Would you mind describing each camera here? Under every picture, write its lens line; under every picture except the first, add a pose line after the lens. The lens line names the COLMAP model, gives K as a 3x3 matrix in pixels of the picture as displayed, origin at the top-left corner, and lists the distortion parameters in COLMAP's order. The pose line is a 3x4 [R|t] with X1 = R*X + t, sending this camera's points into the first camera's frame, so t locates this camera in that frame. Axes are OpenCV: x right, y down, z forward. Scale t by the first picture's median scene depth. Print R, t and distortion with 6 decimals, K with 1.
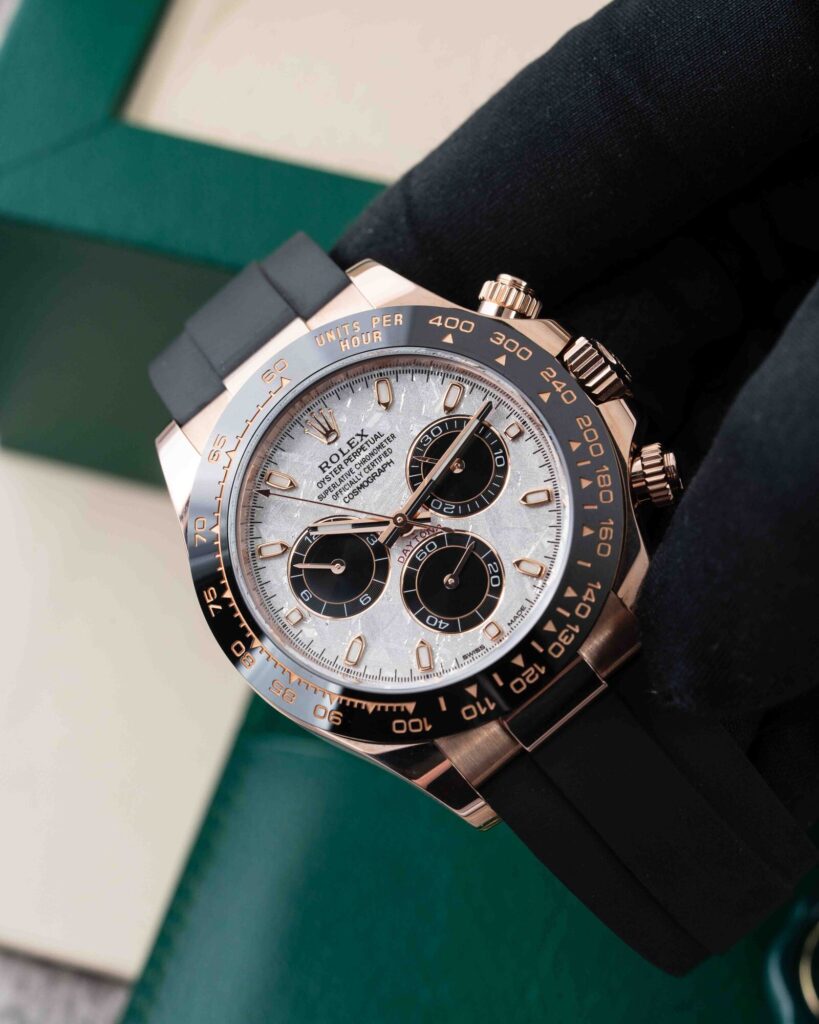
lens RADIAL K [[4545.8, 0, 409.5], [0, 4545.8, 512.0], [0, 0, 1]] dist [-0.234480, 0.235607]
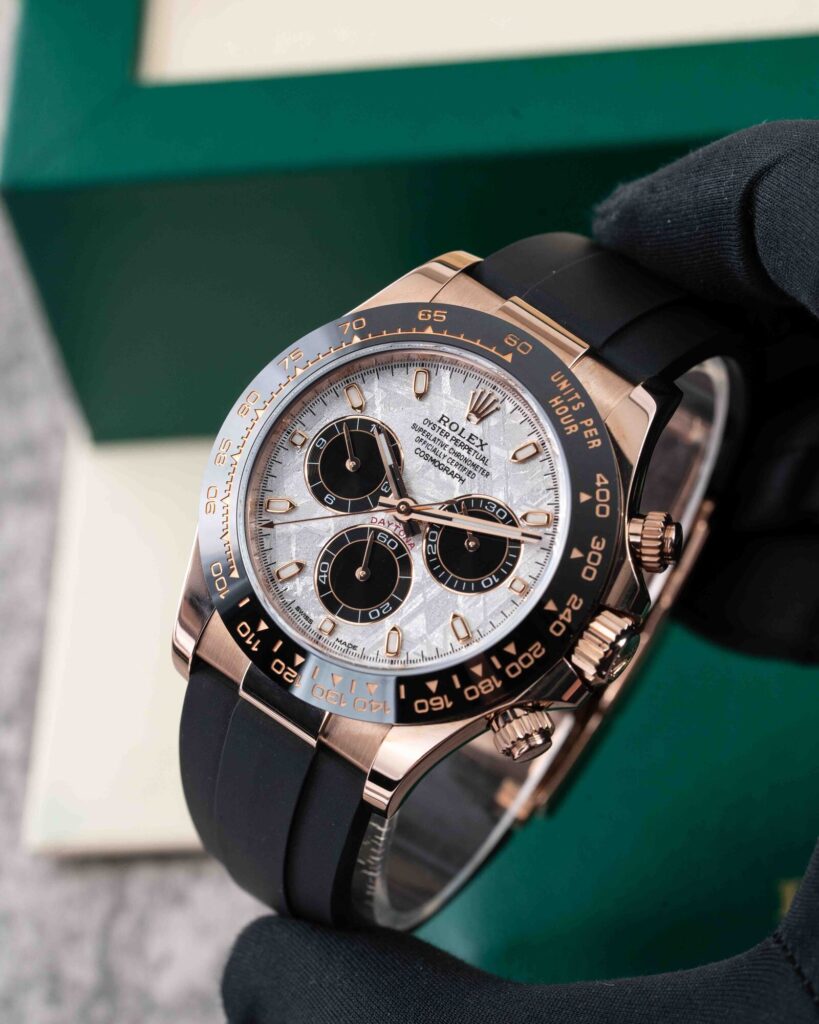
lens RADIAL K [[4545.8, 0, 409.5], [0, 4545.8, 512.0], [0, 0, 1]] dist [-0.234480, 0.235607]
pose [[0.298984, 0.950671, -0.082662, 0.084213], [-0.879781, 0.308163, 0.361969, -0.371270], [0.369587, -0.035498, 0.928518, 0.043970]]
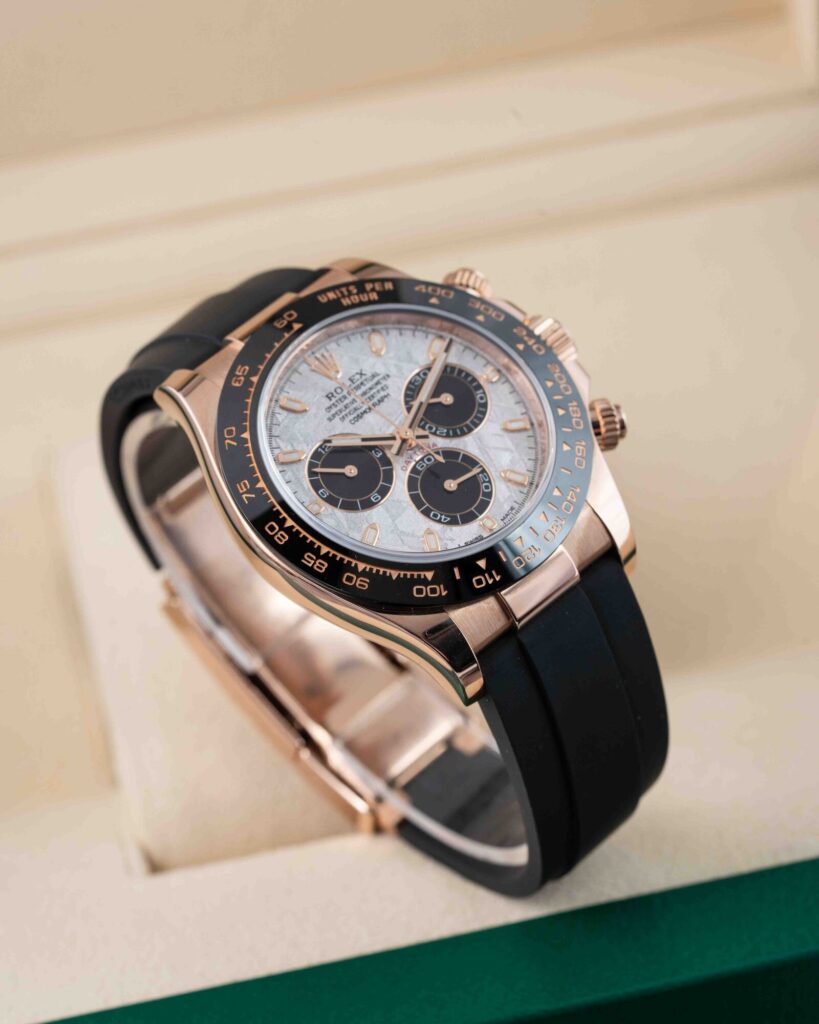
lens RADIAL K [[4545.8, 0, 409.5], [0, 4545.8, 512.0], [0, 0, 1]] dist [-0.234480, 0.235607]
pose [[0.936880, 0.096772, 0.335991, -0.392452], [0.013900, 0.949869, -0.312338, 0.386464], [-0.349373, 0.297293, 0.888569, -0.035947]]
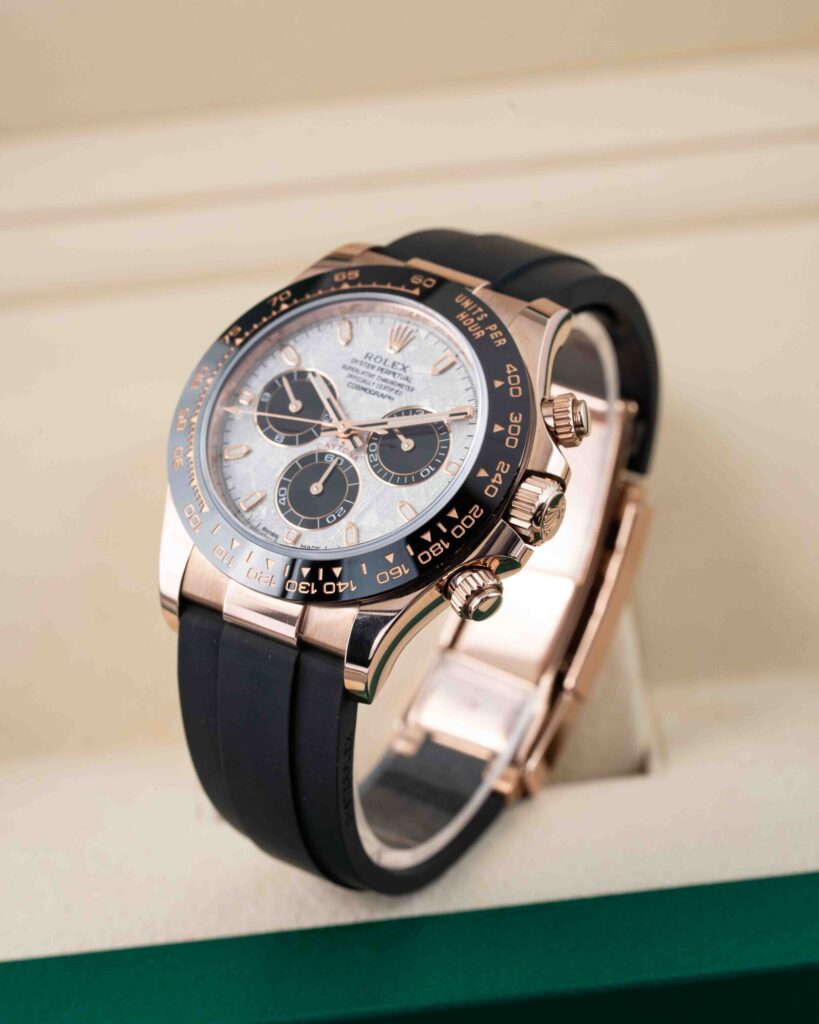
lens RADIAL K [[4545.8, 0, 409.5], [0, 4545.8, 512.0], [0, 0, 1]] dist [-0.234480, 0.235607]
pose [[0.429596, 0.837610, -0.337427, 0.418834], [-0.821517, 0.517648, 0.239063, -0.280546], [0.374910, 0.174501, 0.910490, -0.057603]]
